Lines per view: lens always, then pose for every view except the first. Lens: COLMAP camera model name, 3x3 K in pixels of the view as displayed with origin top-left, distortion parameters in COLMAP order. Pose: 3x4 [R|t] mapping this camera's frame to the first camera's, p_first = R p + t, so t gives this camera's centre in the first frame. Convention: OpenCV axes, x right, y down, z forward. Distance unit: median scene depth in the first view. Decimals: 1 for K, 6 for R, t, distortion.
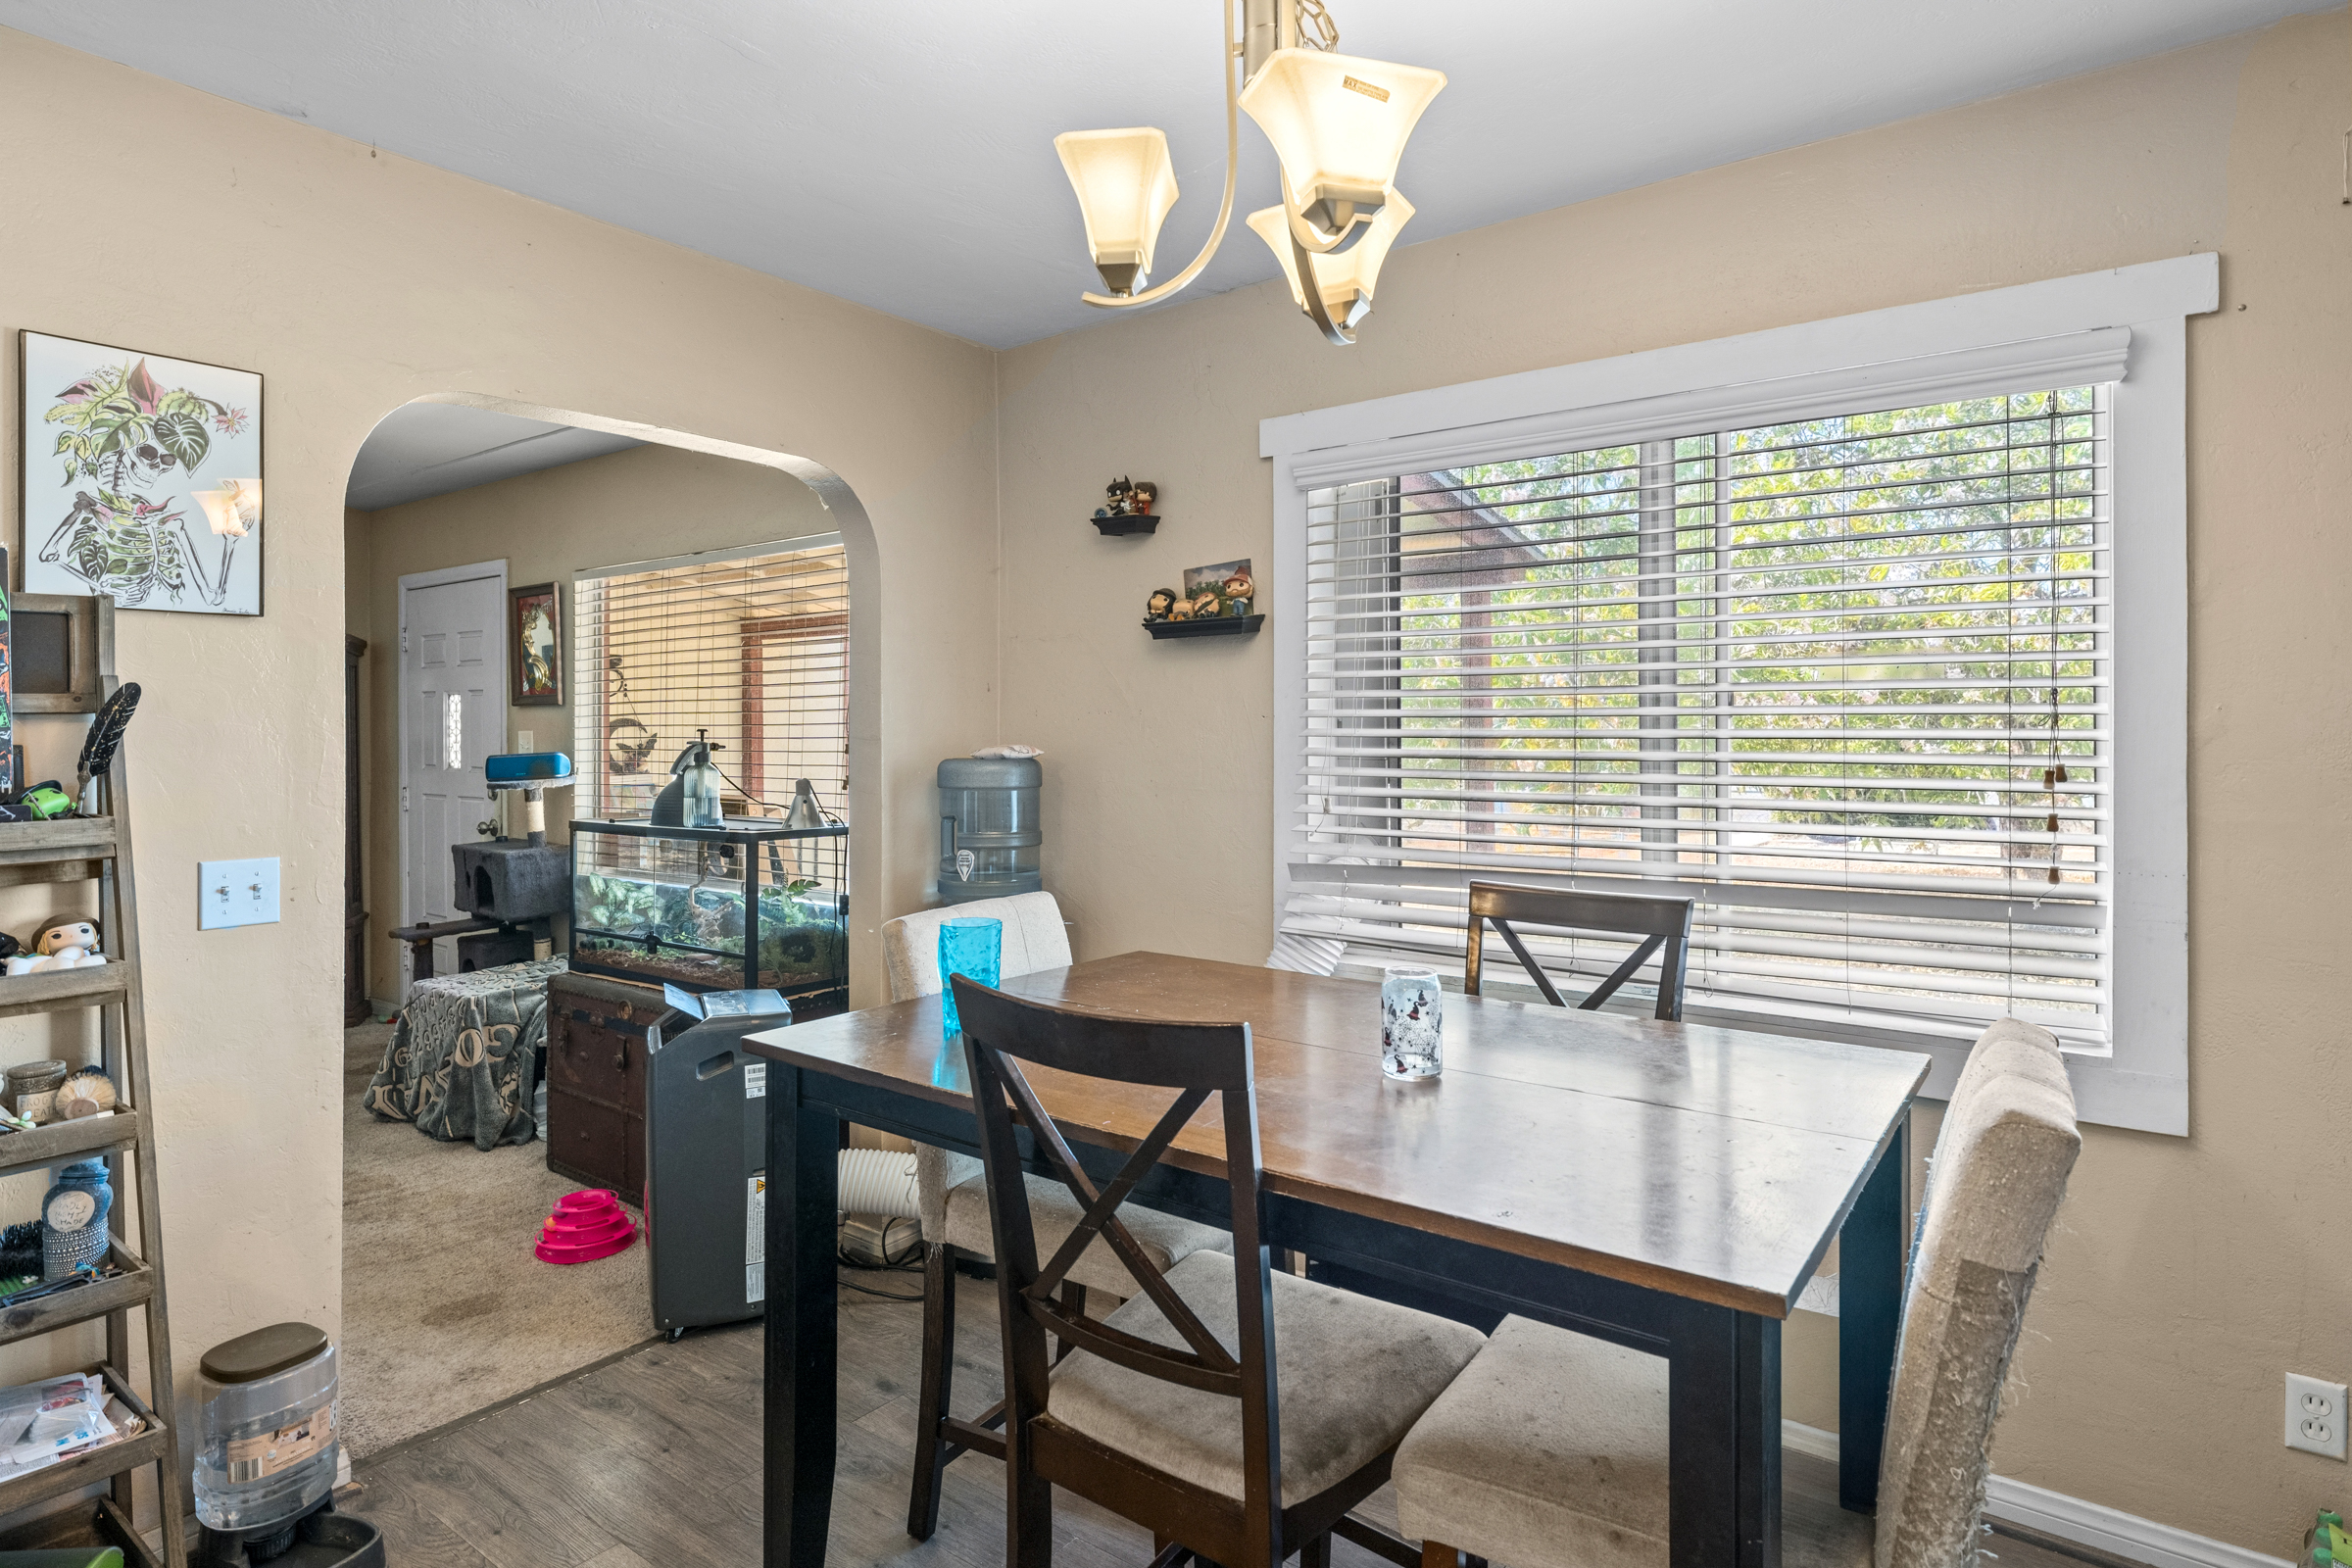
lens RADIAL K [[1232.0, 0, 1170.7], [0, 1232.0, 763.3], [0, 0, 1]] dist [-0.007412, -0.000543]
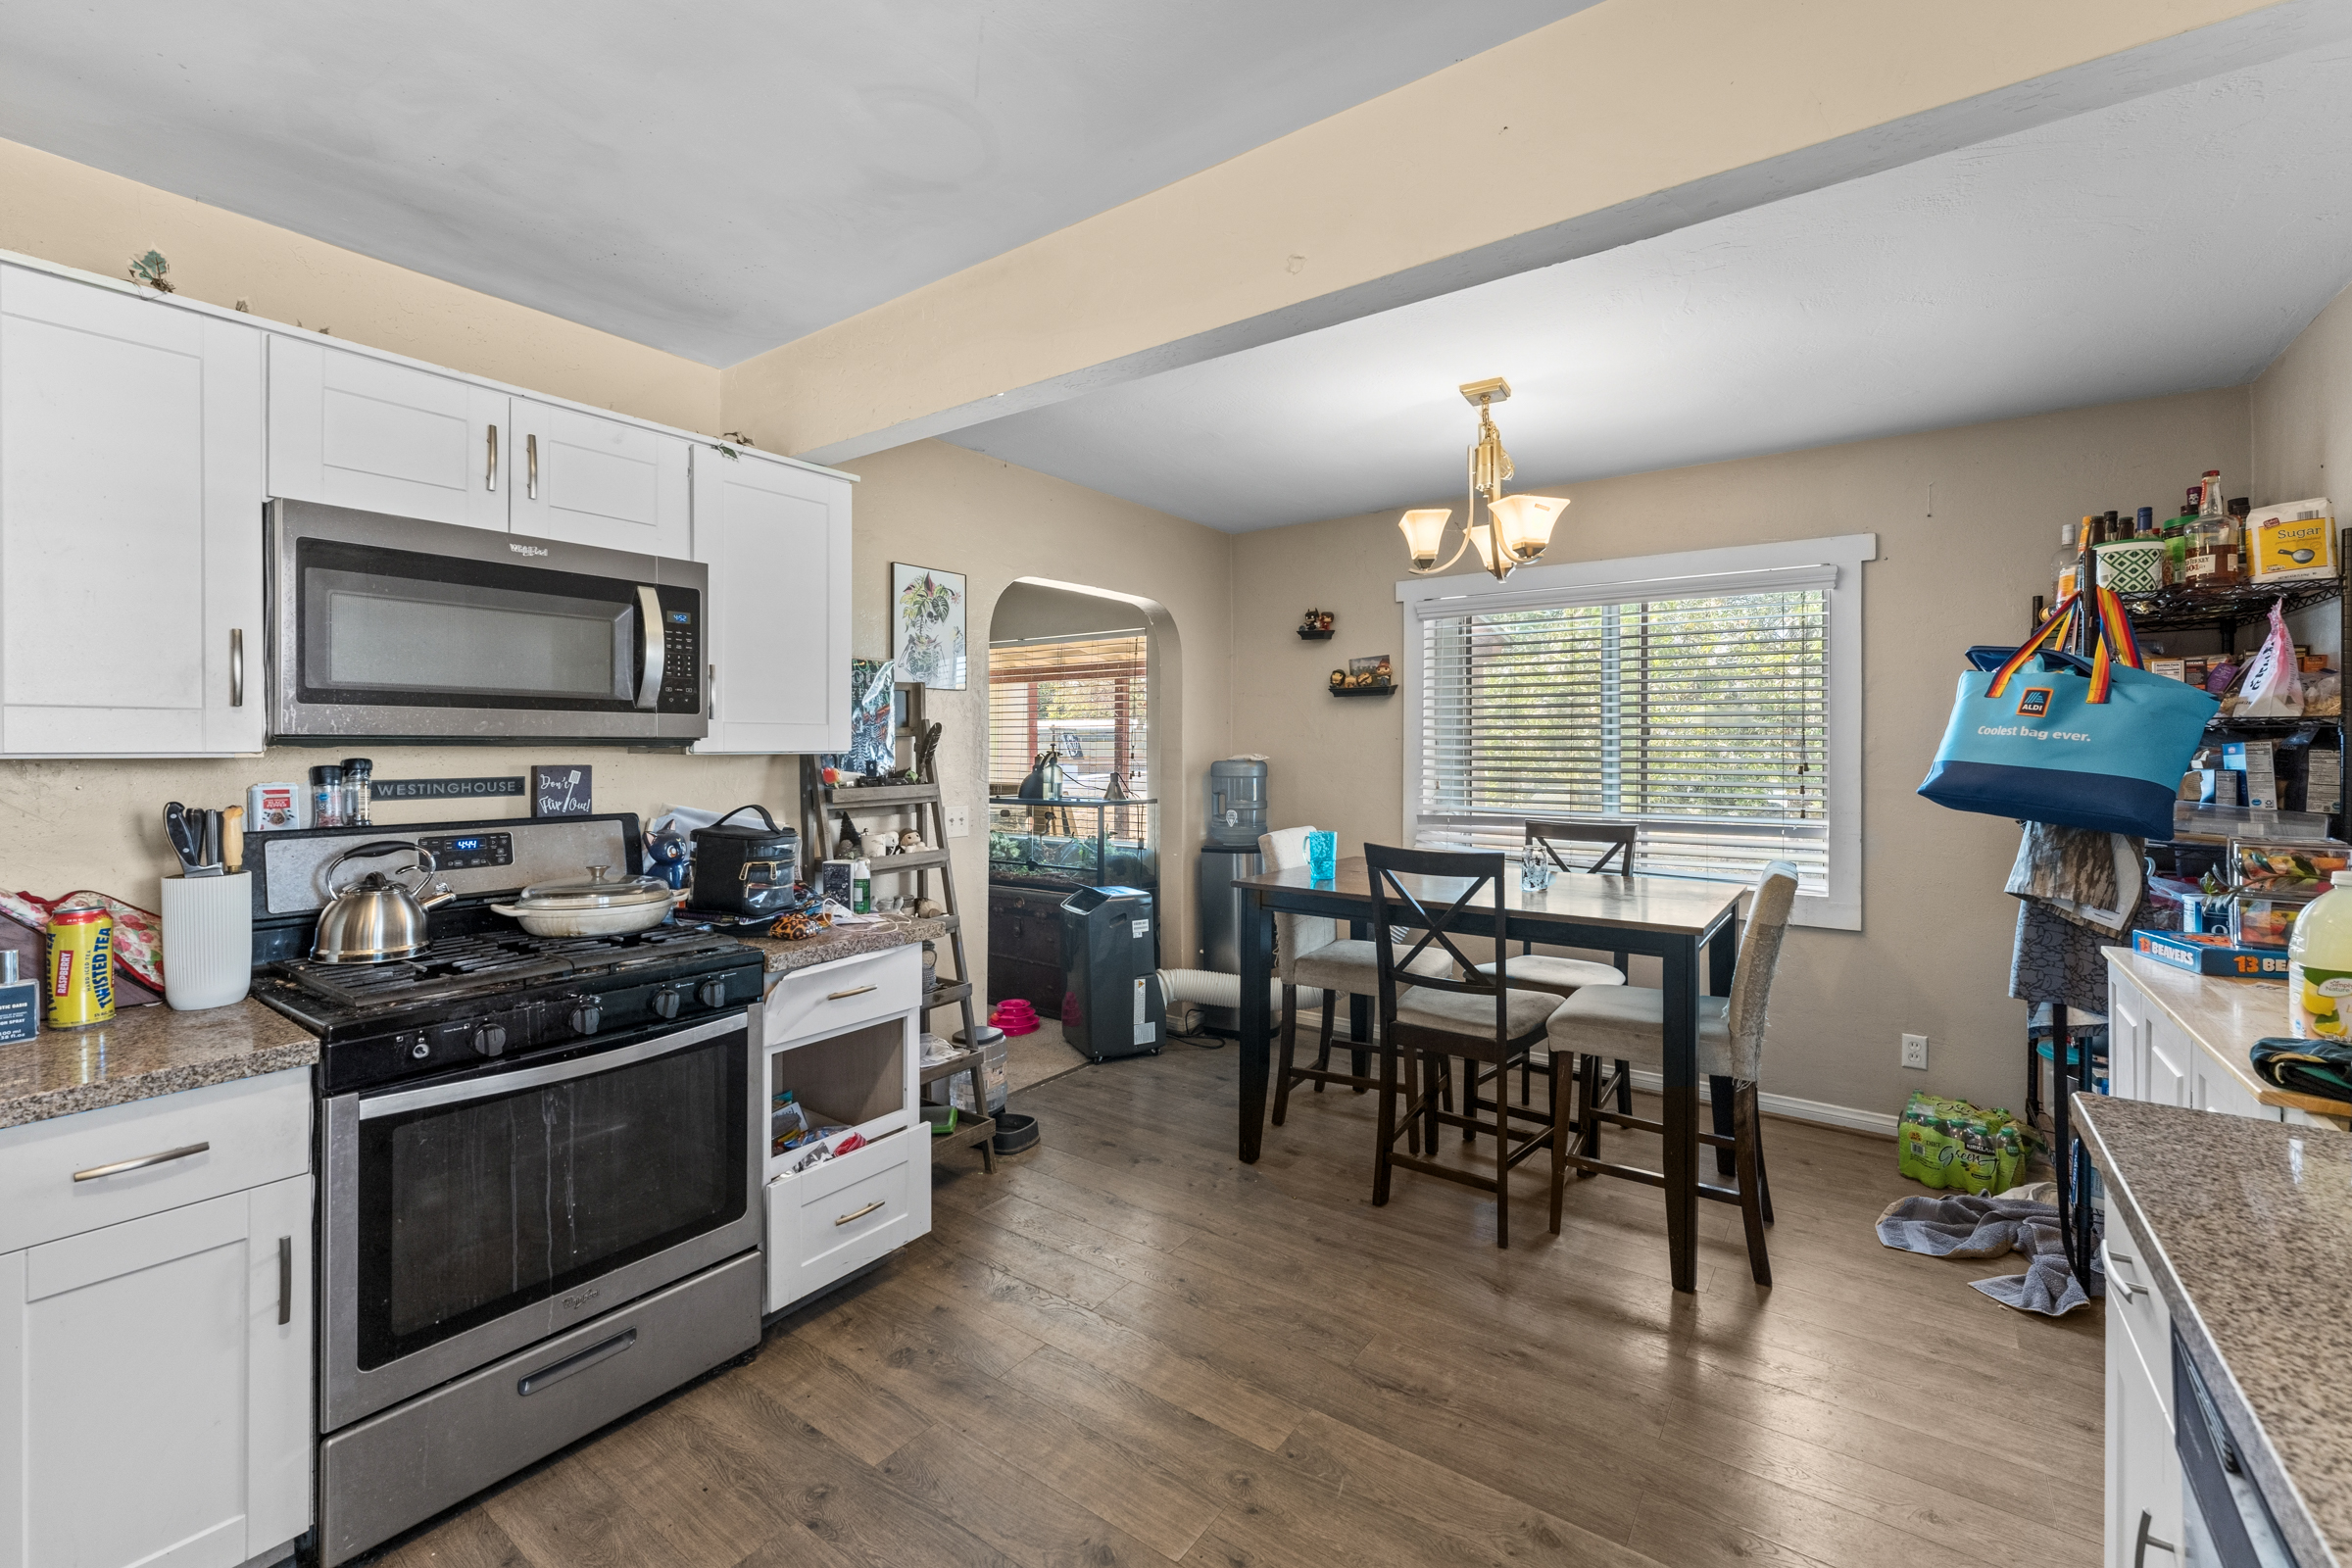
lens RADIAL K [[952.7, 0, 1185.2], [0, 952.7, 775.7], [0, 0, 1]] dist [0.000836, 0.000046]
pose [[0.999557, 0.002244, 0.029679, -0.335119], [-0.002406, 0.999982, 0.005424, 0.013327], [-0.029667, -0.005493, 0.999545, -0.519844]]
